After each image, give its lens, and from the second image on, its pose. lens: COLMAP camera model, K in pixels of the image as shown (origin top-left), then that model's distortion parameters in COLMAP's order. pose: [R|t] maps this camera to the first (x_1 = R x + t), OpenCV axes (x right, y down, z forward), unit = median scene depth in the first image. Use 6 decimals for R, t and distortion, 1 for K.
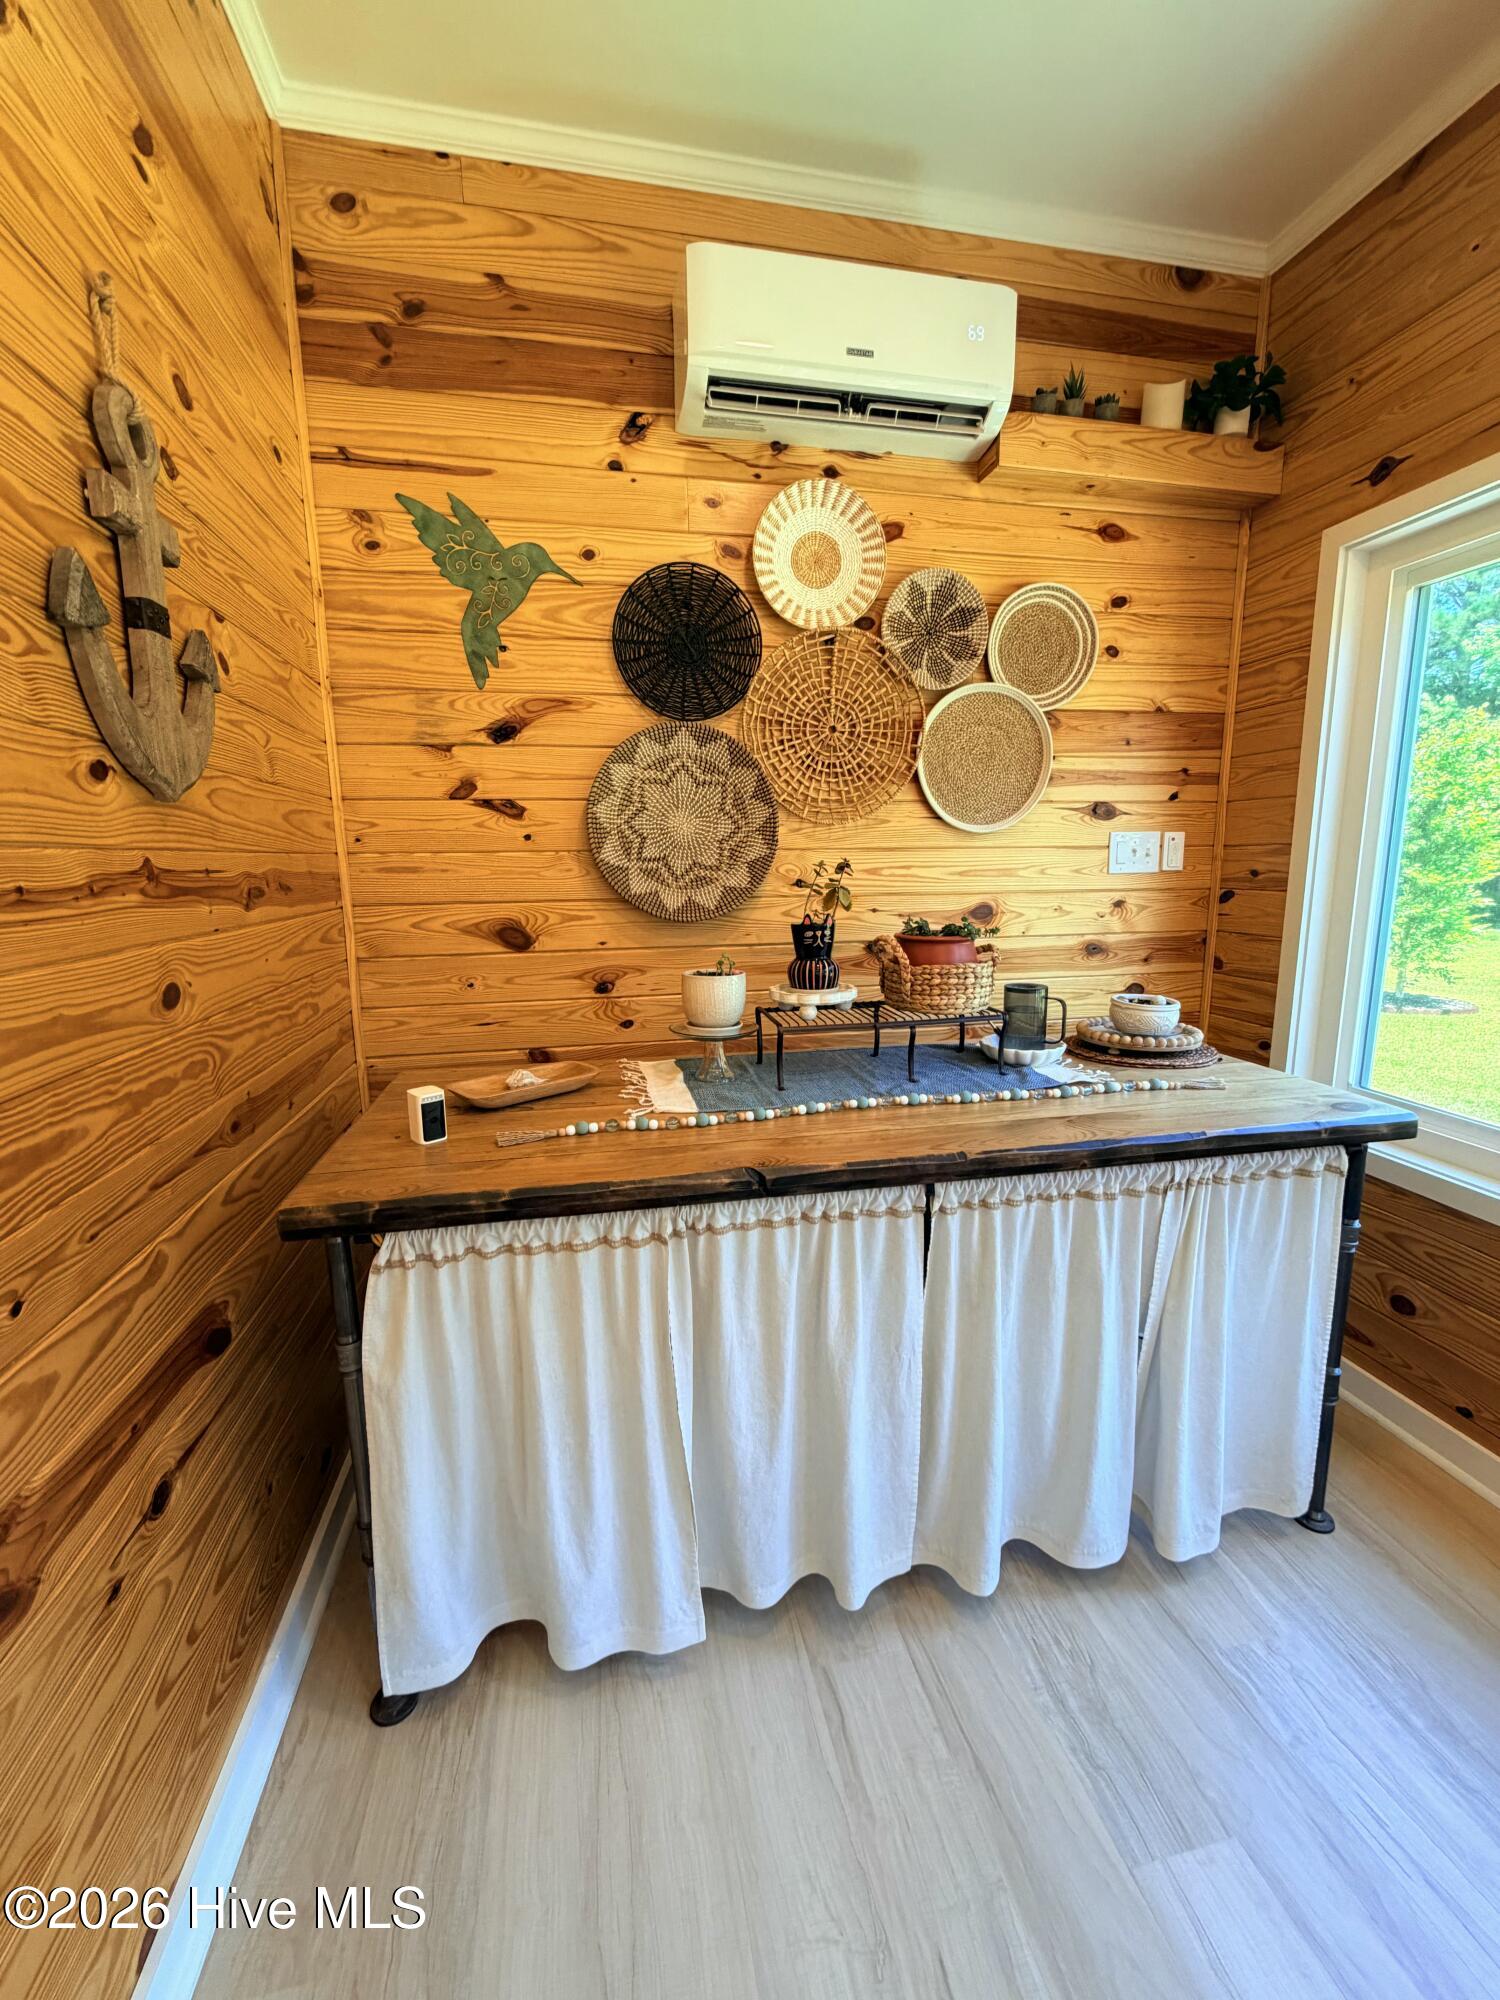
lens RADIAL K [[800.6, 0, 749.4], [0, 800.6, 993.6], [0, 0, 1]] dist [0.002466, 0.000316]
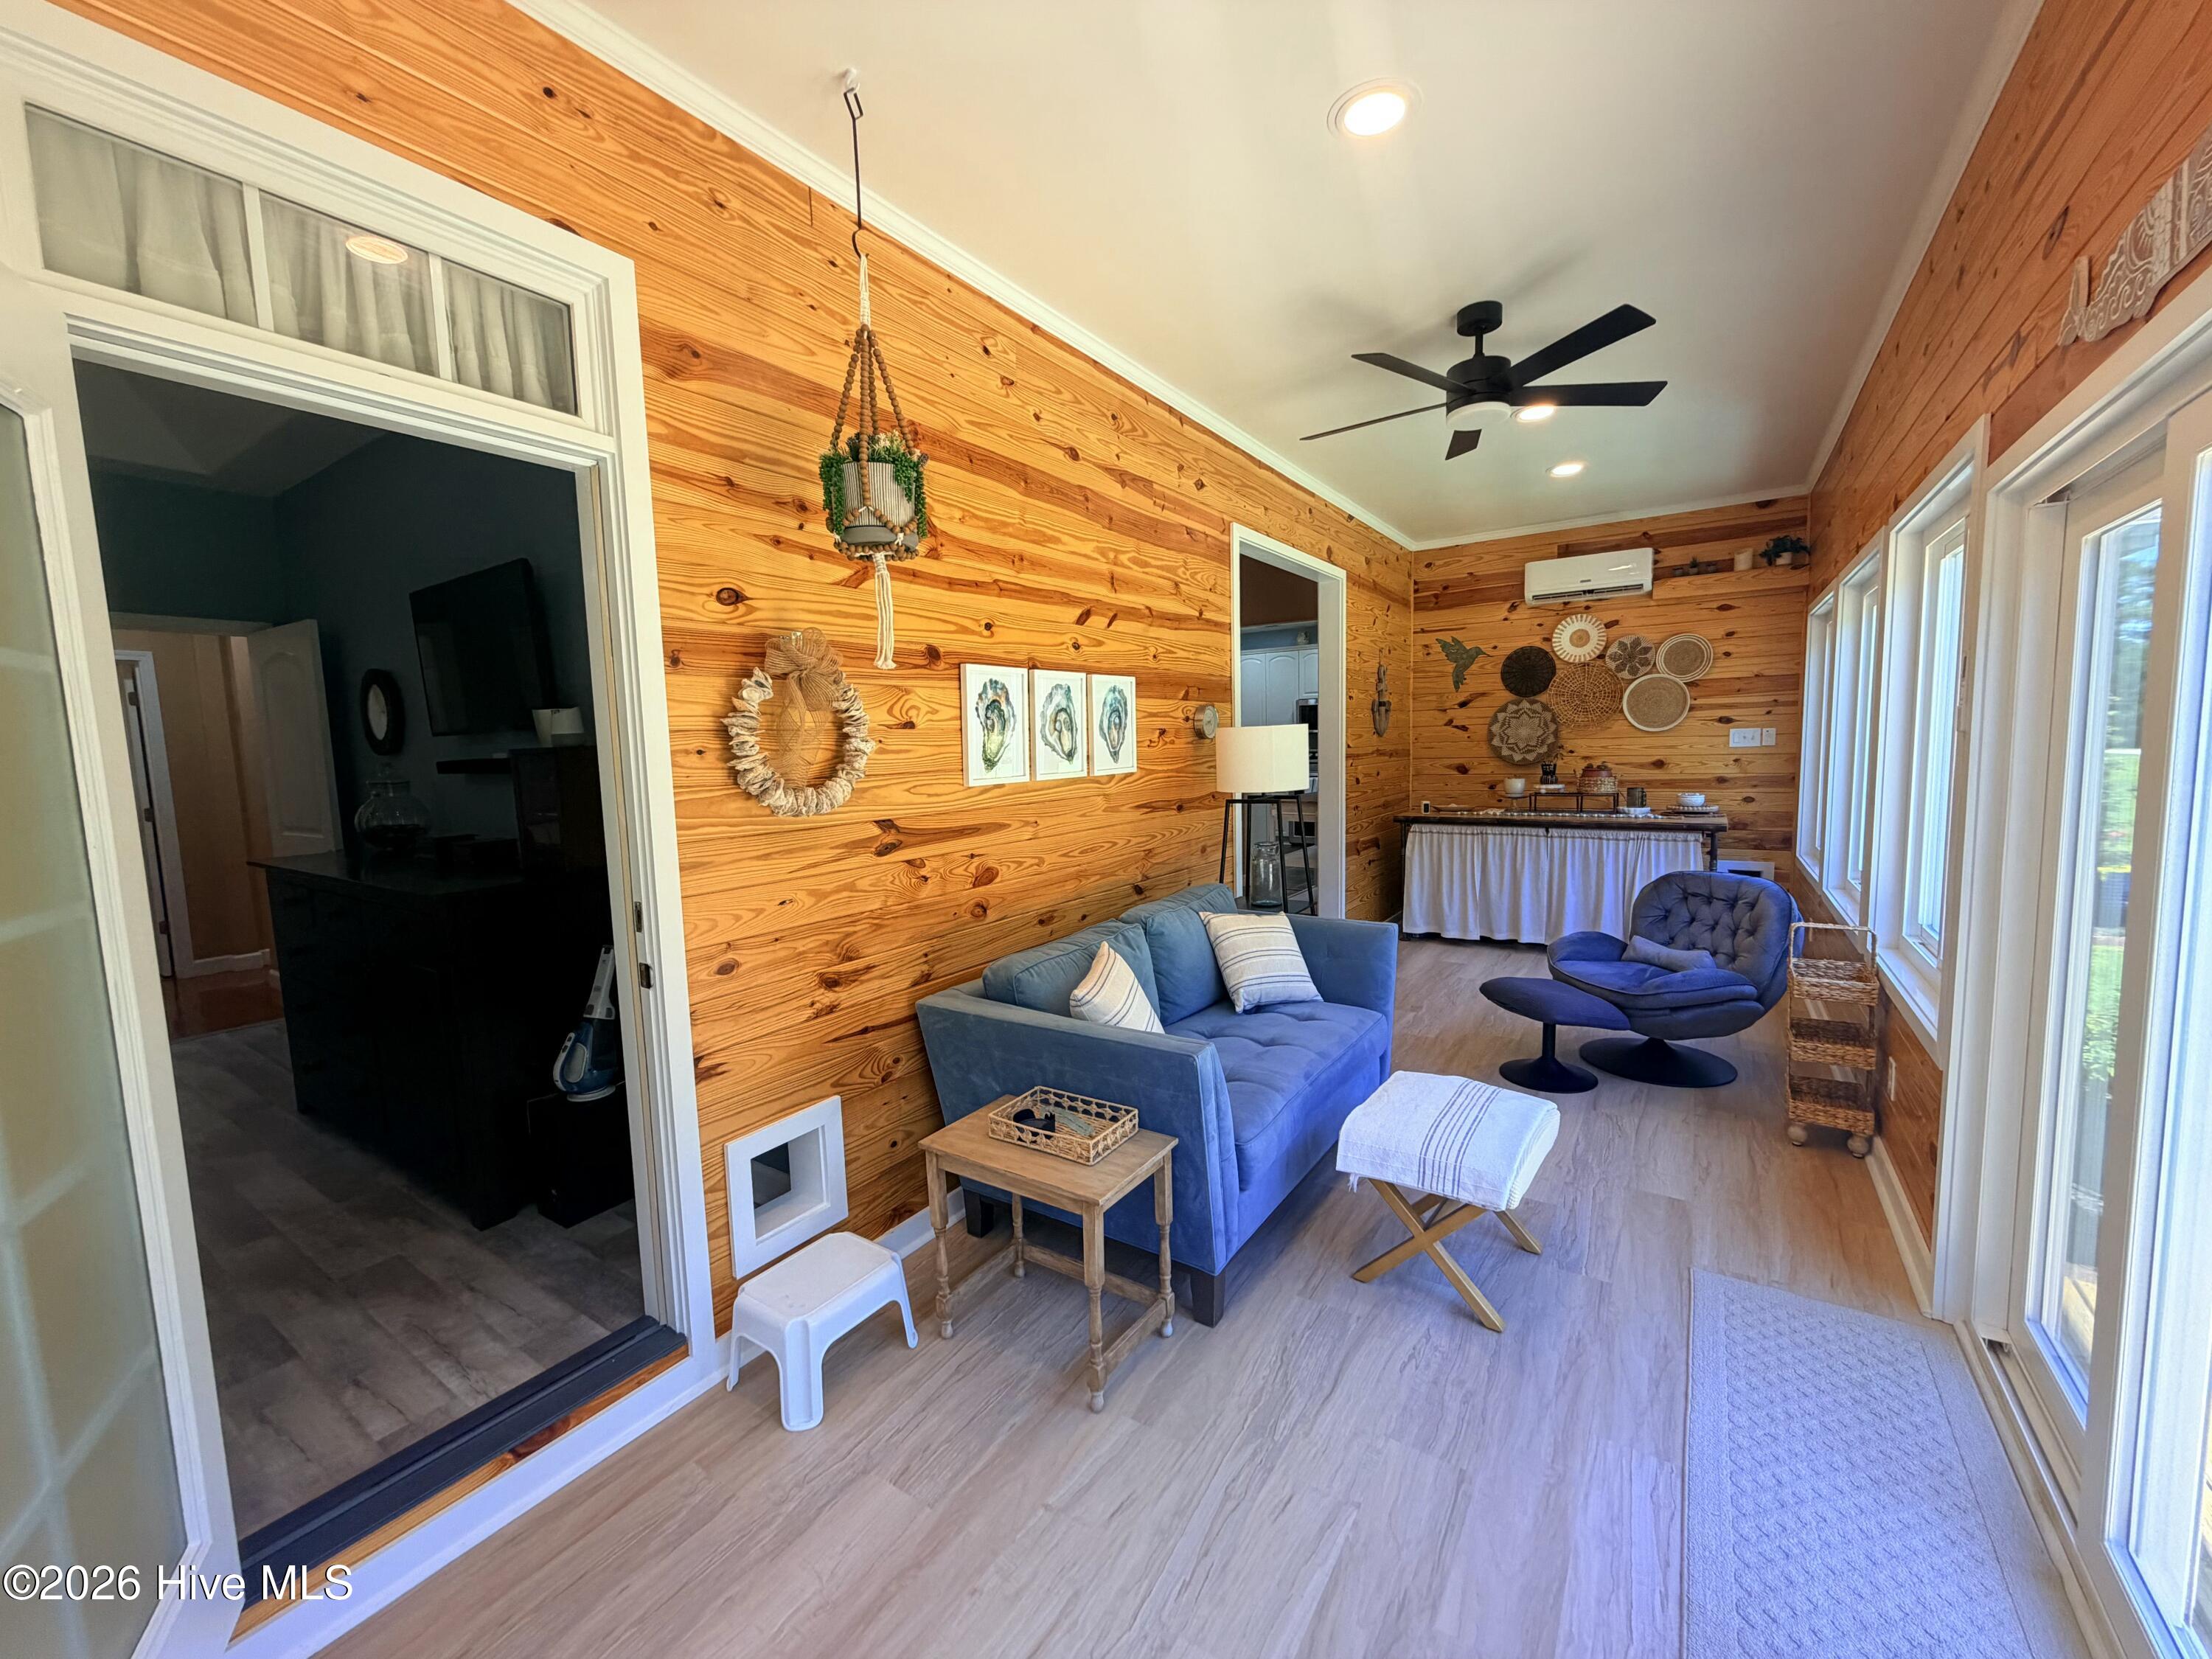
lens RADIAL K [[885.4, 0, 1103.2], [0, 885.4, 830.8], [0, 0, 1]] dist [0.002466, 0.000316]
pose [[0.700055, 0.061311, -0.711452, 1.207204], [-0.096485, 0.995292, -0.009168, 0.337365], [0.707541, 0.075062, 0.702674, -2.409190]]
